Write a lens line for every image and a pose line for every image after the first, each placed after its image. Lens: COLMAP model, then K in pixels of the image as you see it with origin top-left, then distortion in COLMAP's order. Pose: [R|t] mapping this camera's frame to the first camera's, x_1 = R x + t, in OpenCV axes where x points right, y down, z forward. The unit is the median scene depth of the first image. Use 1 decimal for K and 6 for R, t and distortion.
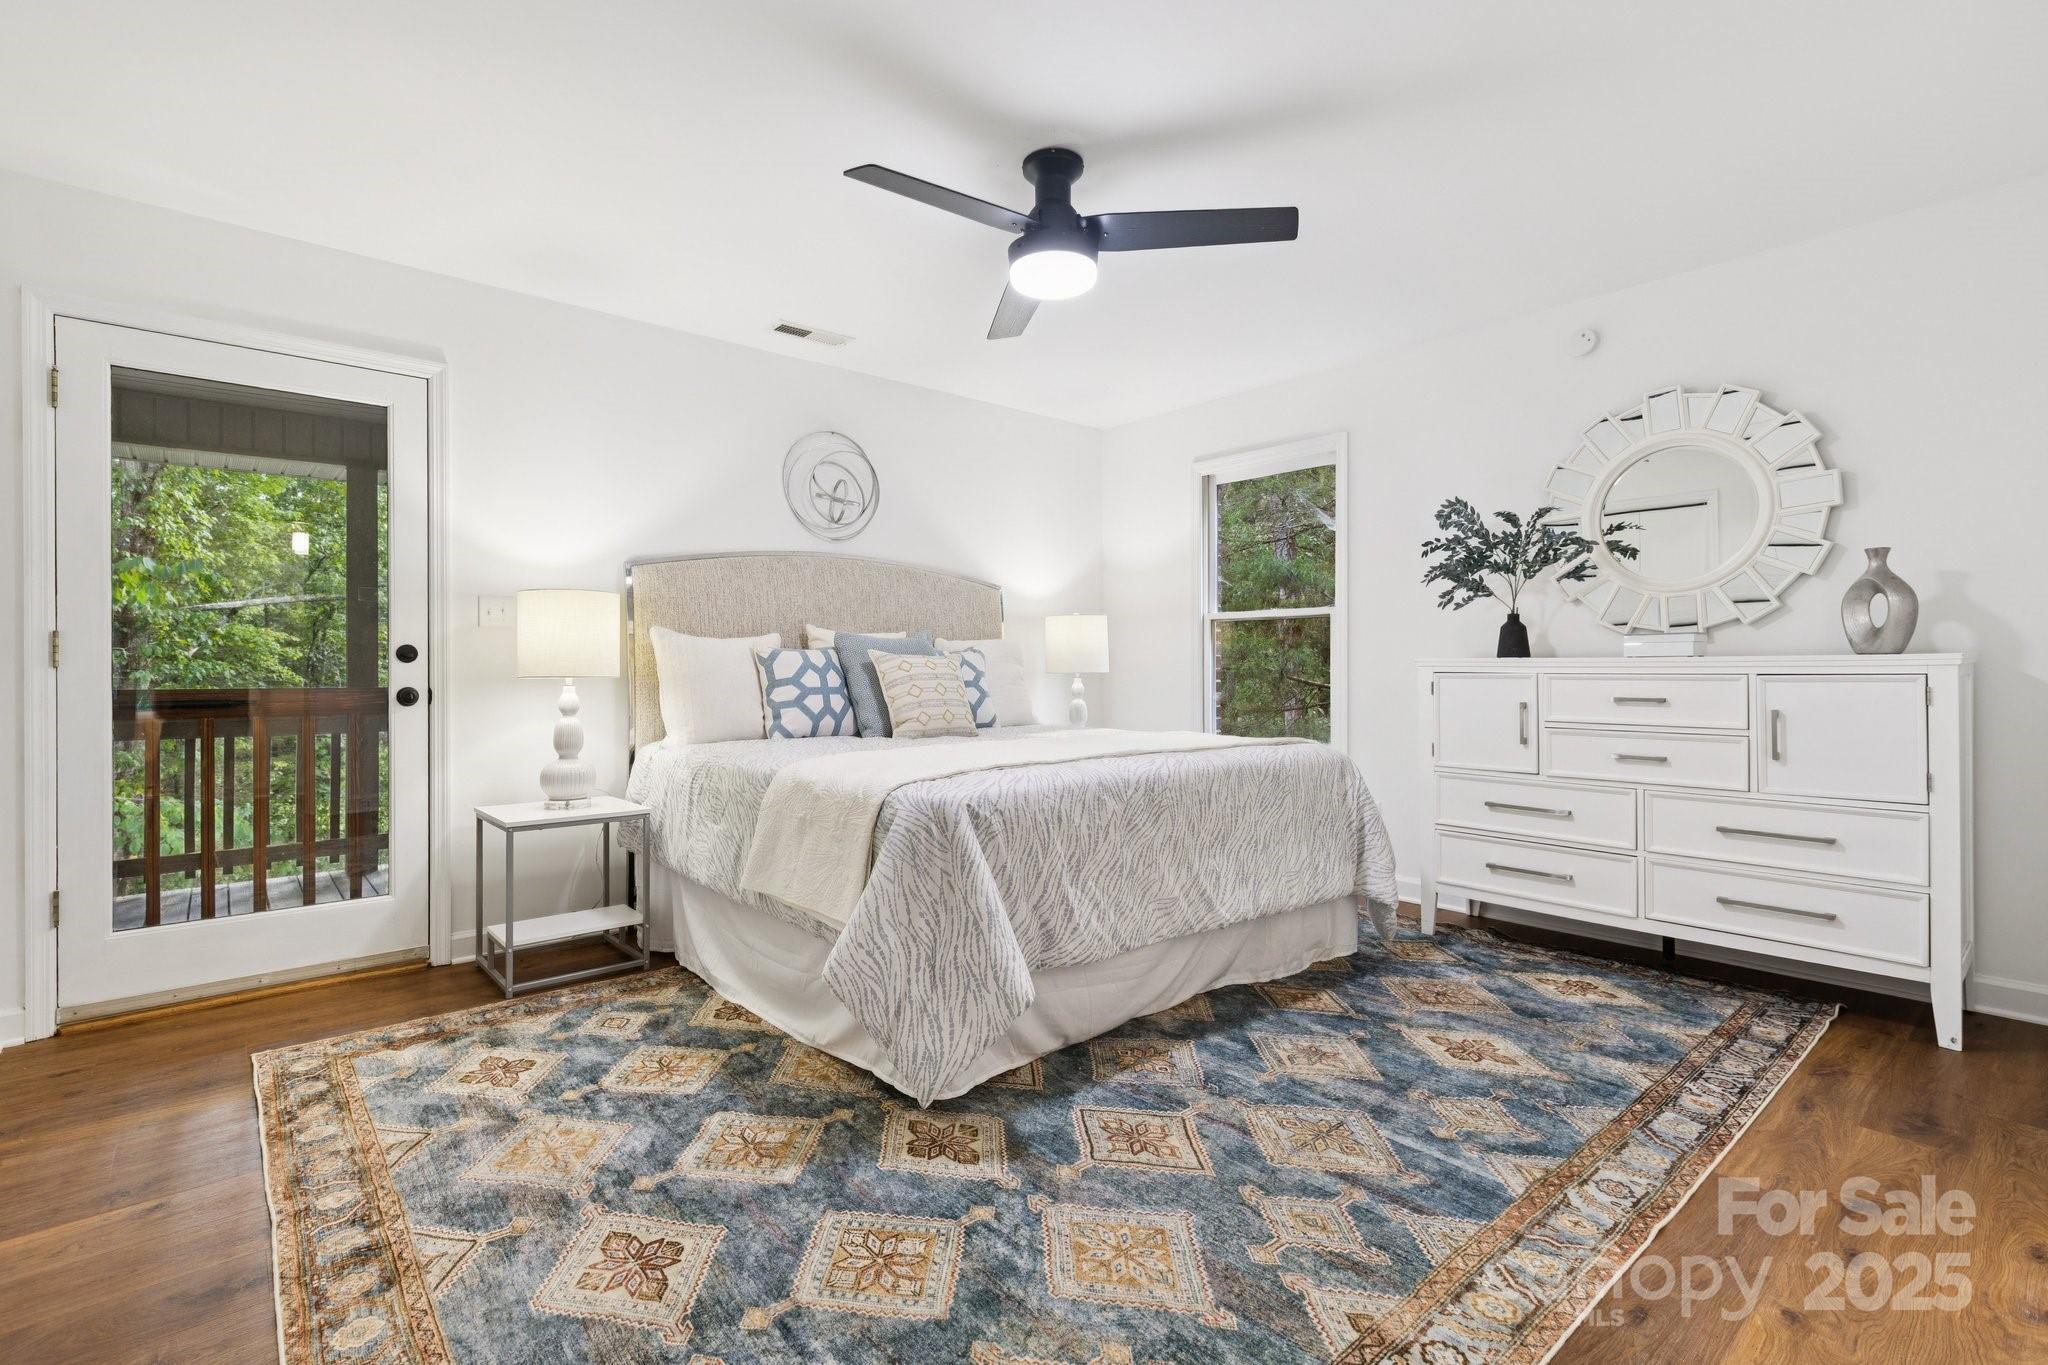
lens RADIAL K [[931.6, 0, 1017.6], [0, 931.6, 674.6], [0, 0, 1]] dist [0.004998, 0.000303]
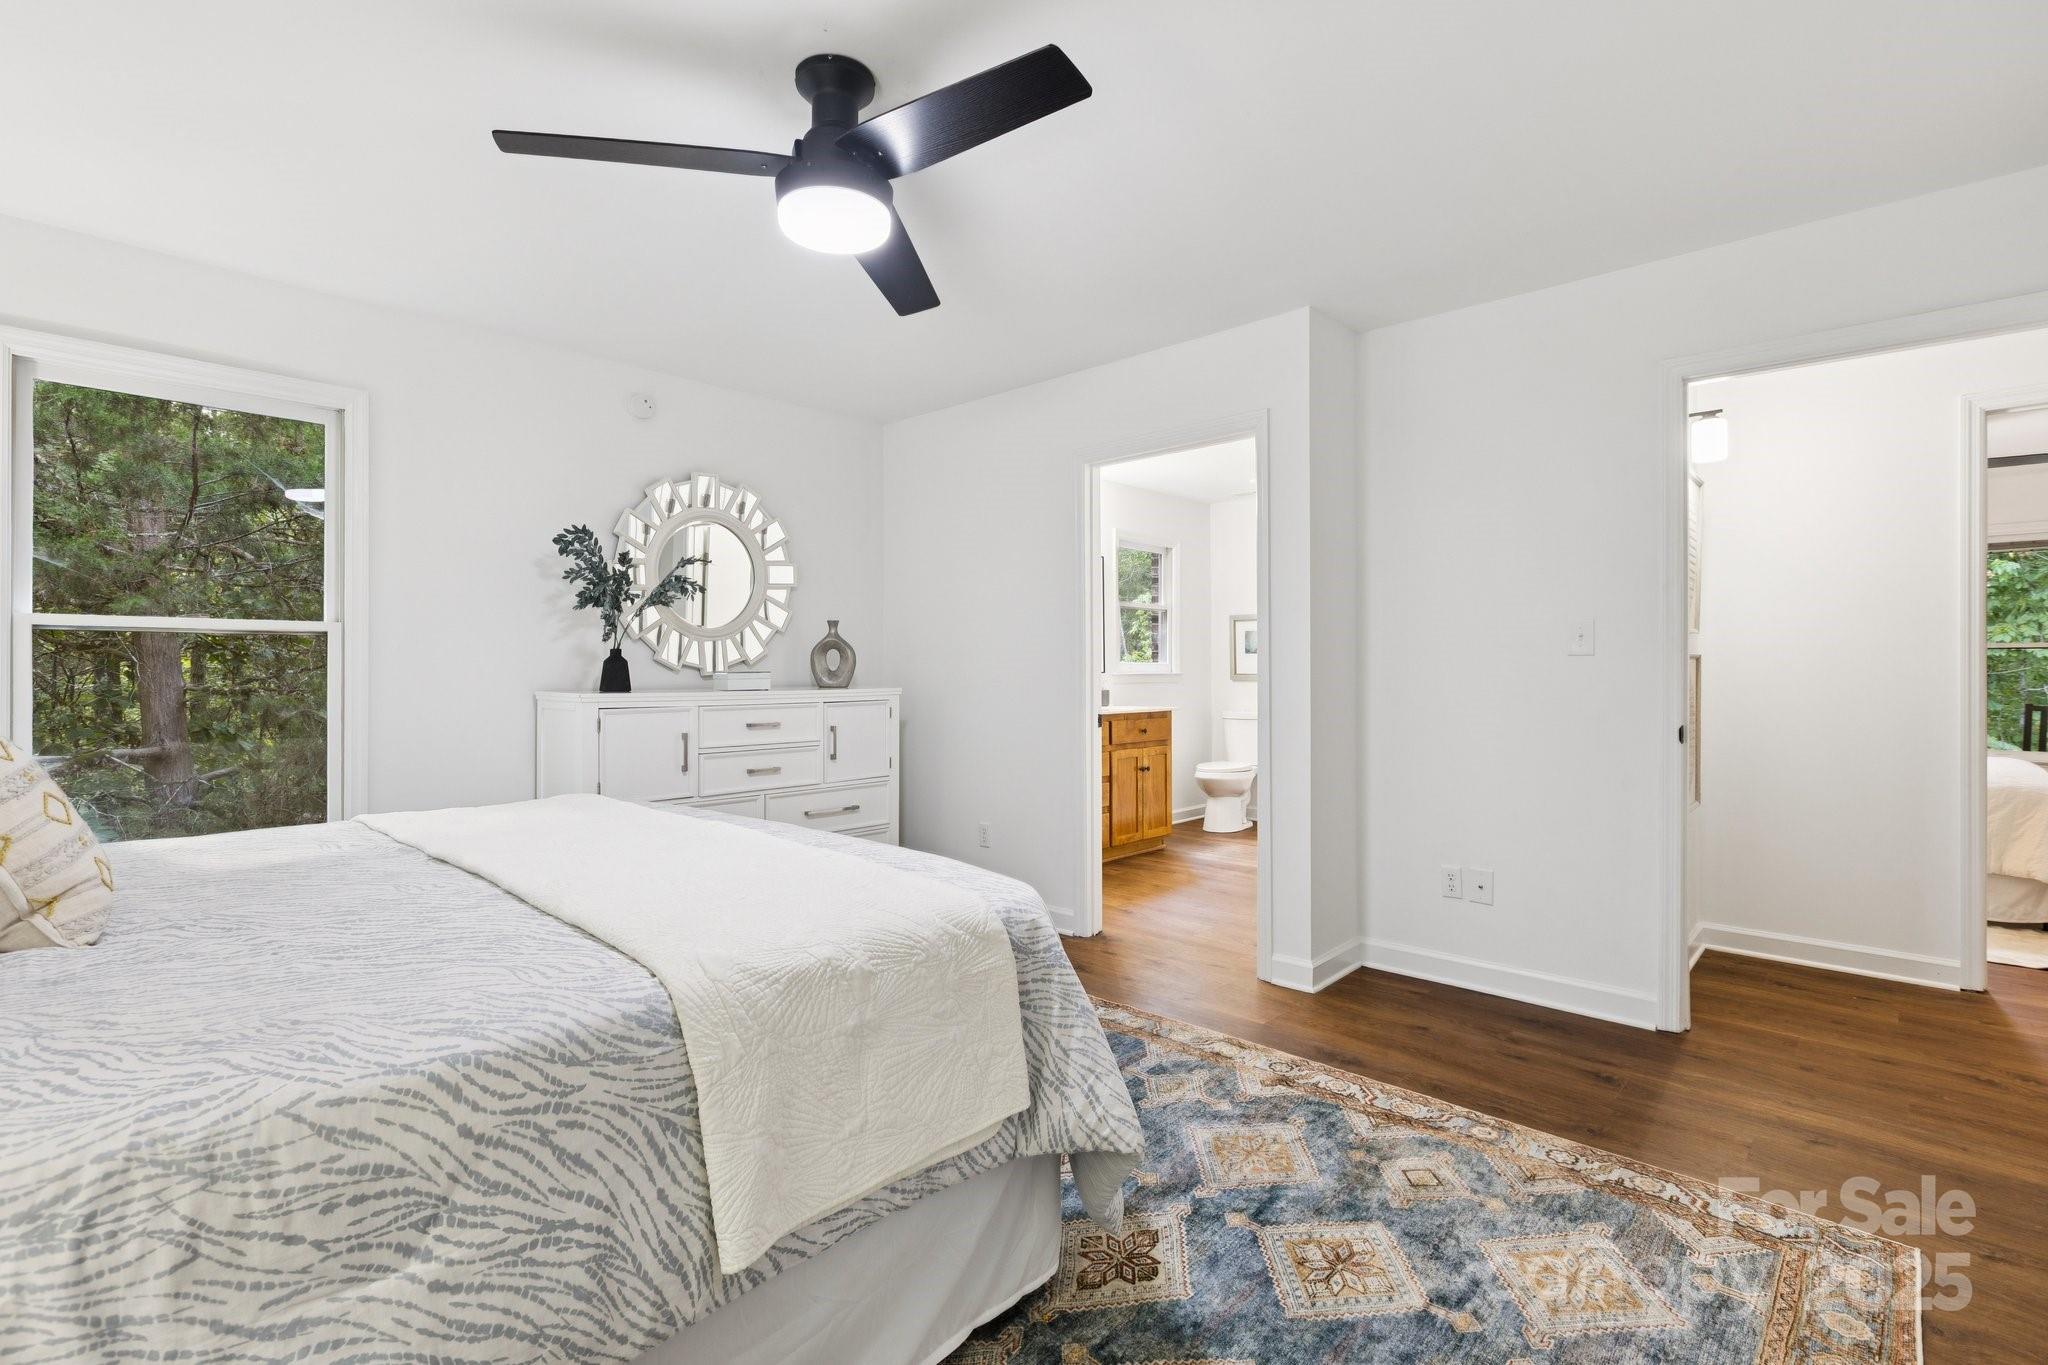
lens RADIAL K [[931.6, 0, 1023.1], [0, 931.6, 670.8], [0, 0, 1]] dist [0.004998, 0.000303]
pose [[-0.104641, 0.003844, 0.994503, -0.783327], [0.011971, 0.999925, -0.002605, -0.048126], [-0.994438, 0.011632, -0.104679, 0.962302]]
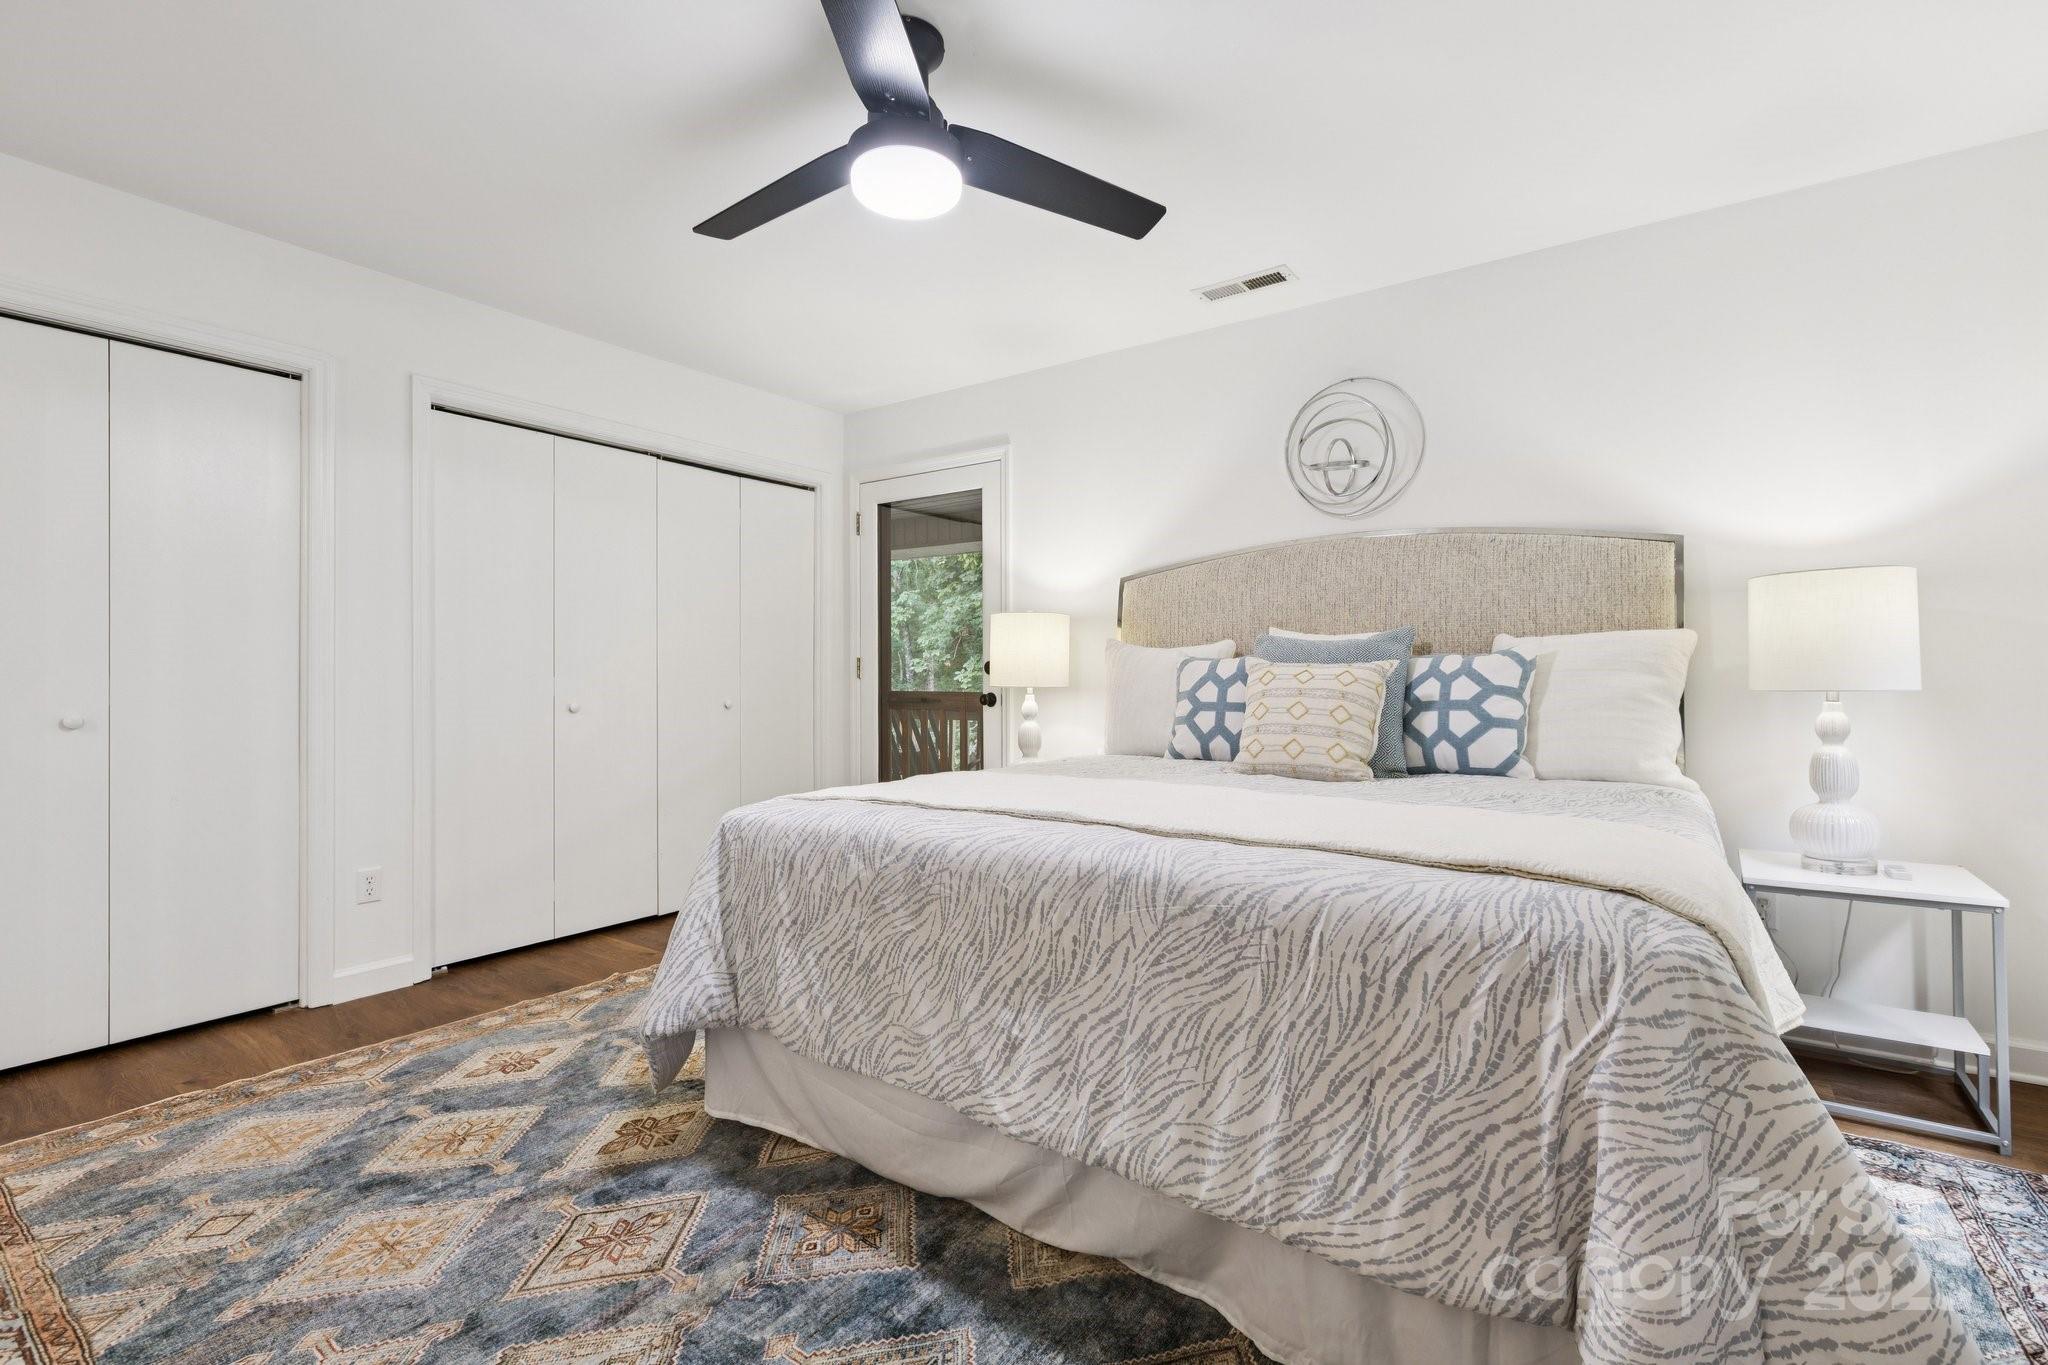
lens RADIAL K [[931.6, 0, 1031.3], [0, 931.6, 675.8], [0, 0, 1]] dist [0.004998, 0.000303]
pose [[0.238023, 0.001149, -0.971259, 0.860433], [-0.003295, 0.999994, 0.000376, -0.015866], [0.971254, 0.003111, 0.238025, 0.955851]]
